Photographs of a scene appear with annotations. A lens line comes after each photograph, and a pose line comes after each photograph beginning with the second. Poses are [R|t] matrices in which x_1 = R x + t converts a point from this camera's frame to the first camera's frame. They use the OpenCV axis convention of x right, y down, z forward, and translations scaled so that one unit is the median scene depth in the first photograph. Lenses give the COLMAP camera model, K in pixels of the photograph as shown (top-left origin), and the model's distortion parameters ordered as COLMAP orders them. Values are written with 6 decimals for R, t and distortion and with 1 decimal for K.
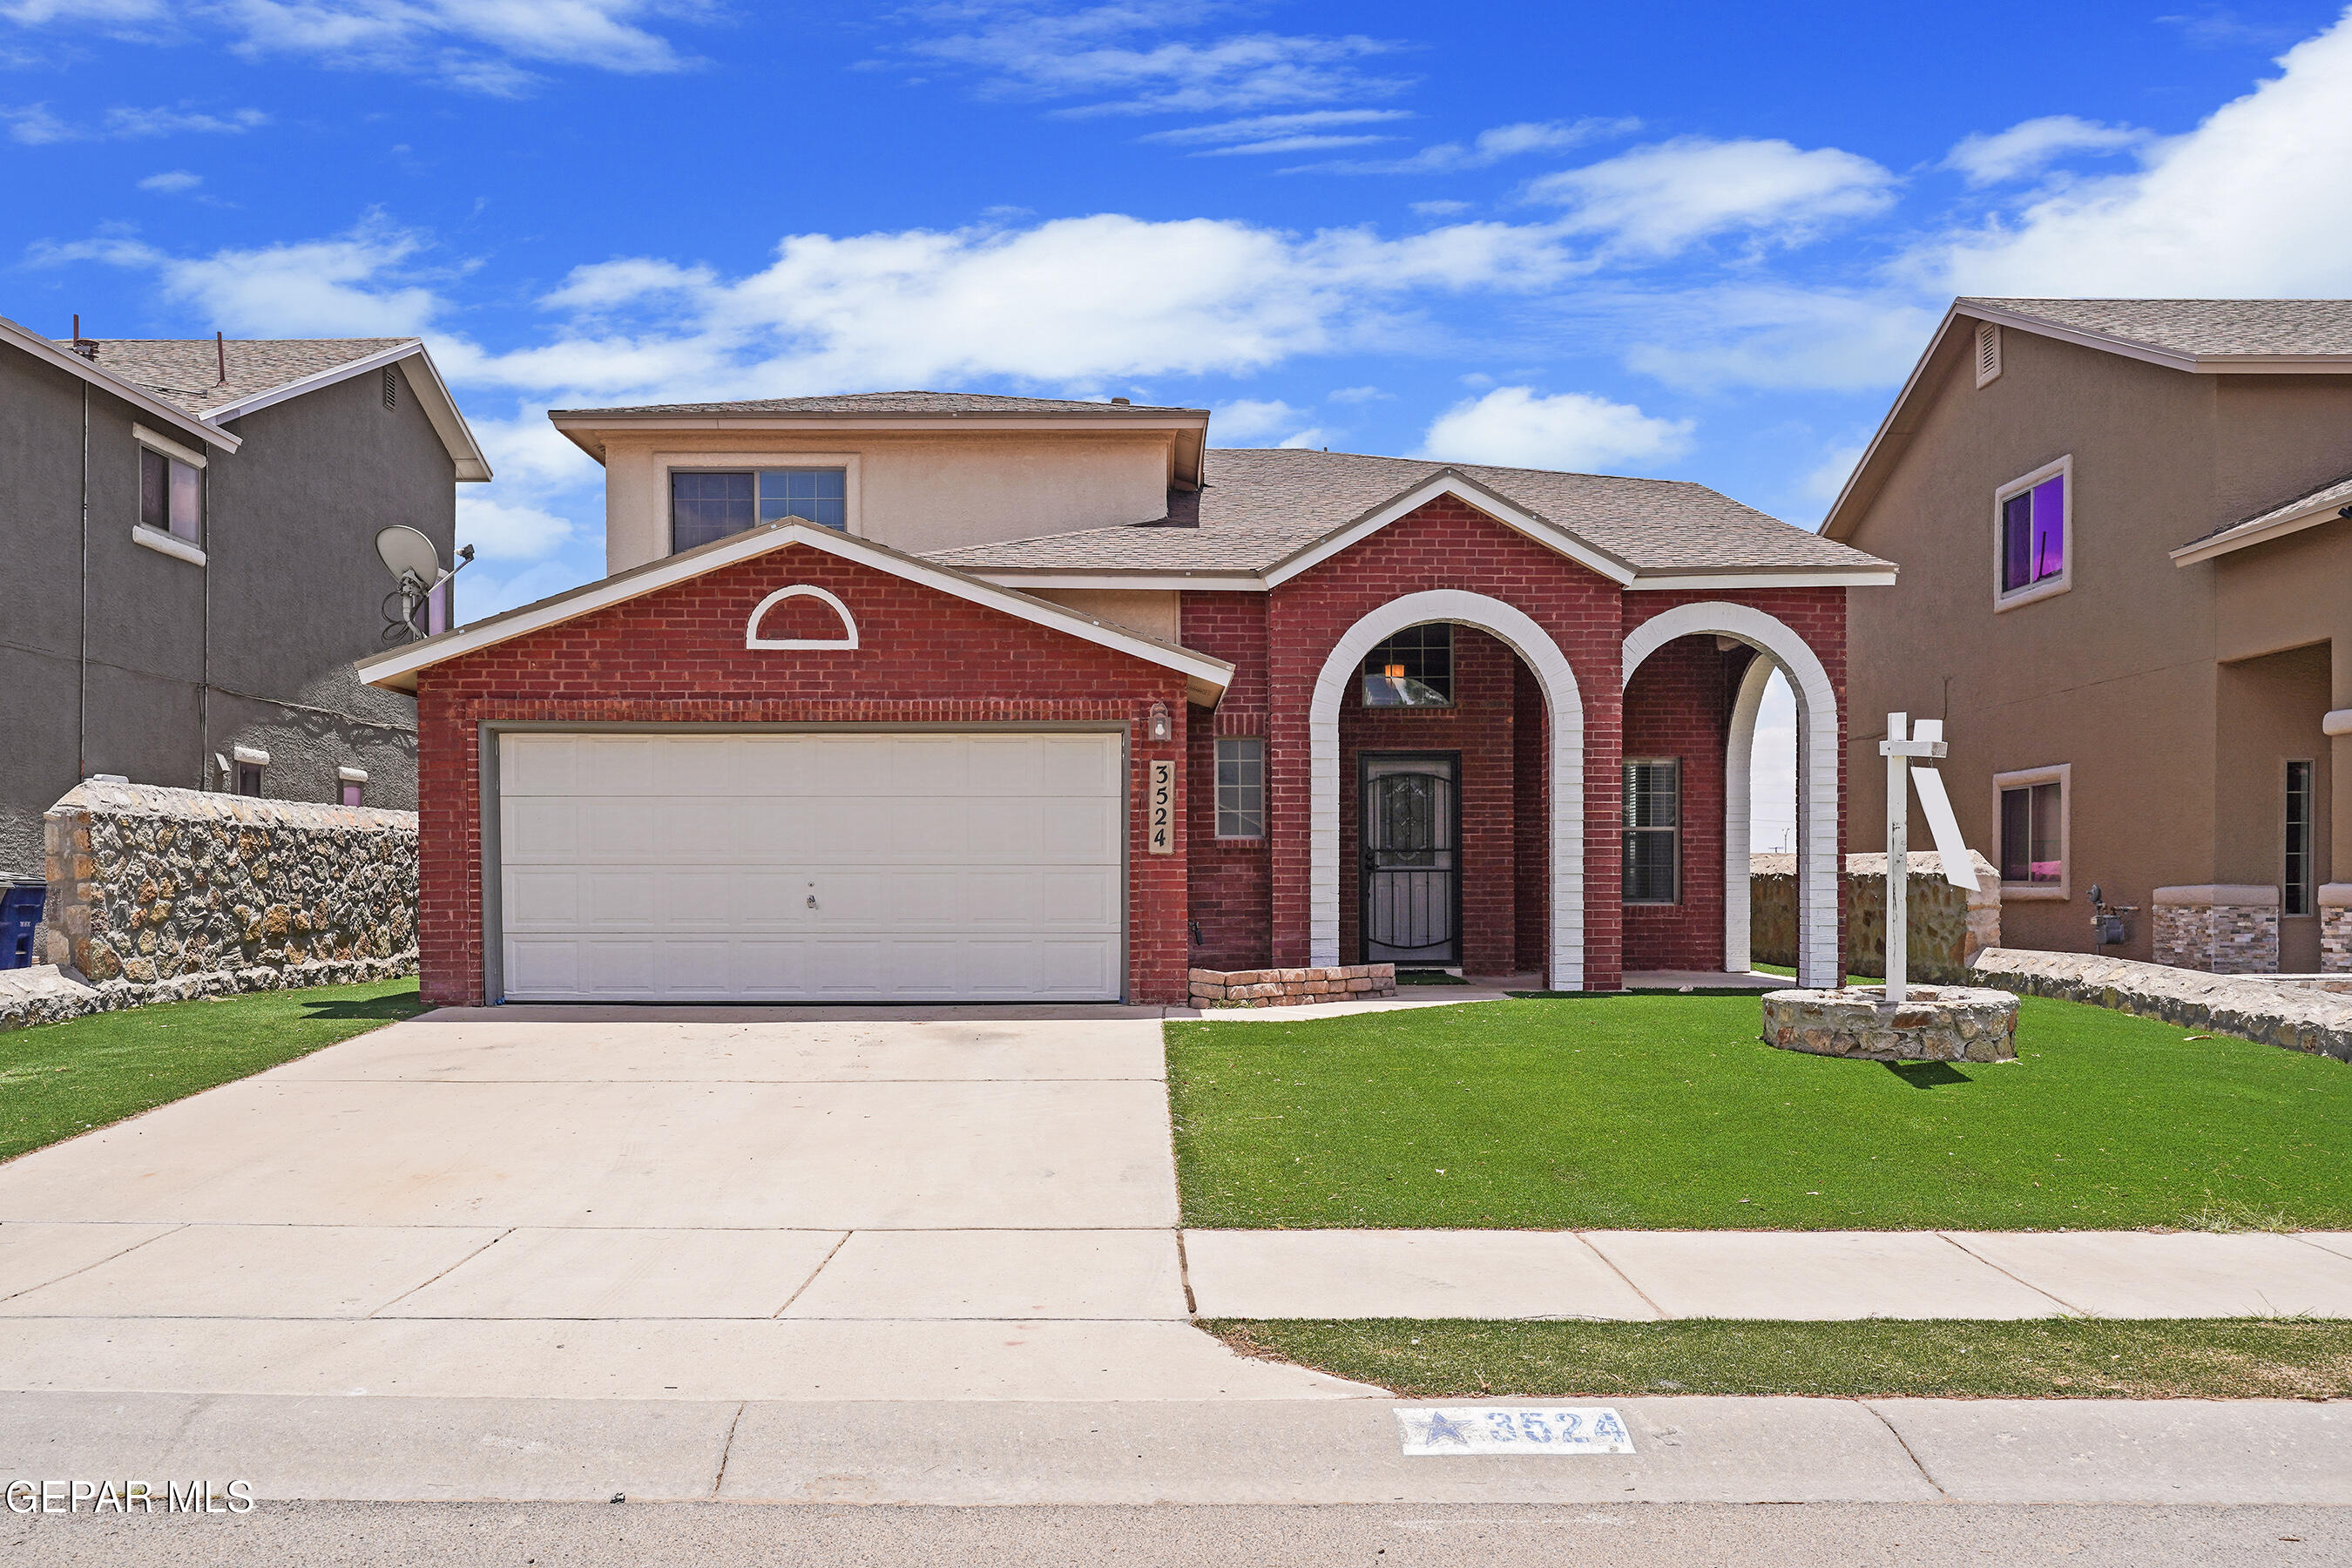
lens RADIAL K [[1892.7, 0, 1176.0], [0, 1892.7, 784.0], [0, 0, 1]] dist [0.000176, -0.001708]
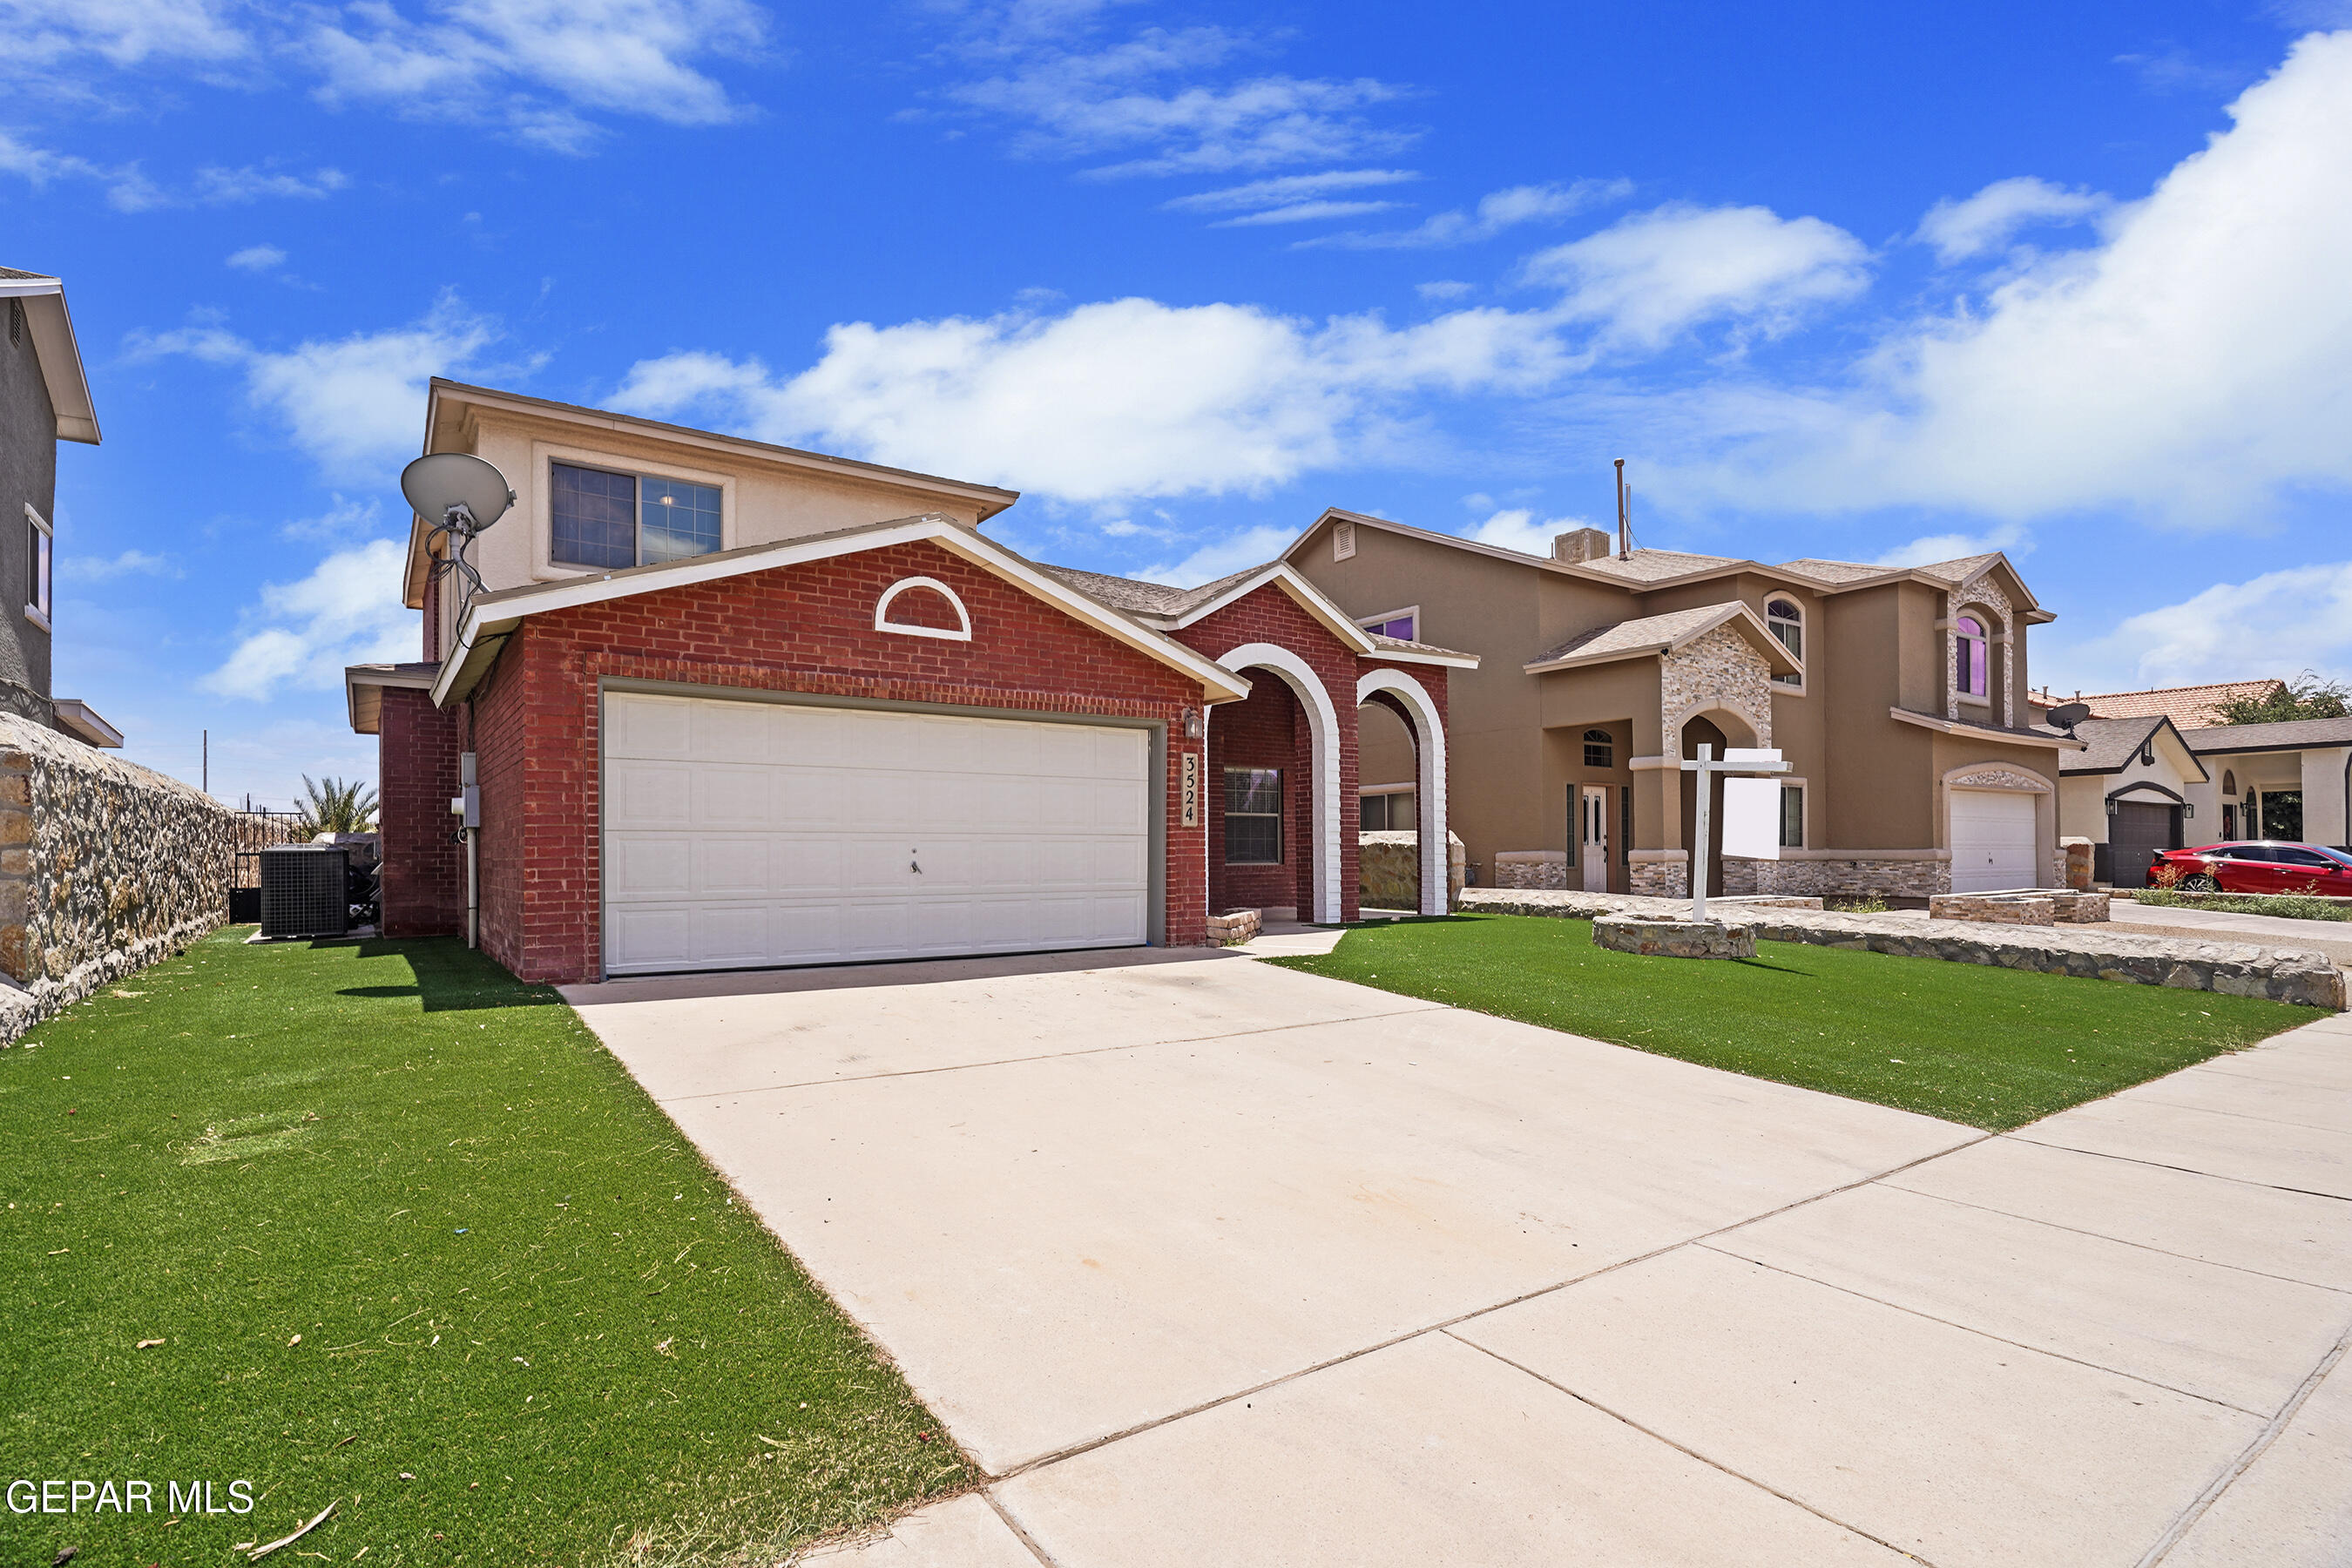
lens RADIAL K [[1141.8, 0, 1161.1], [0, 1141.8, 784.0], [0, 0, 1]] dist [-0.005410, 0.000109]
pose [[0.825290, 0.032129, 0.563794, -0.453581], [-0.028186, 0.999479, -0.015699, 0.020837], [-0.564005, -0.002935, 0.825766, 0.377638]]
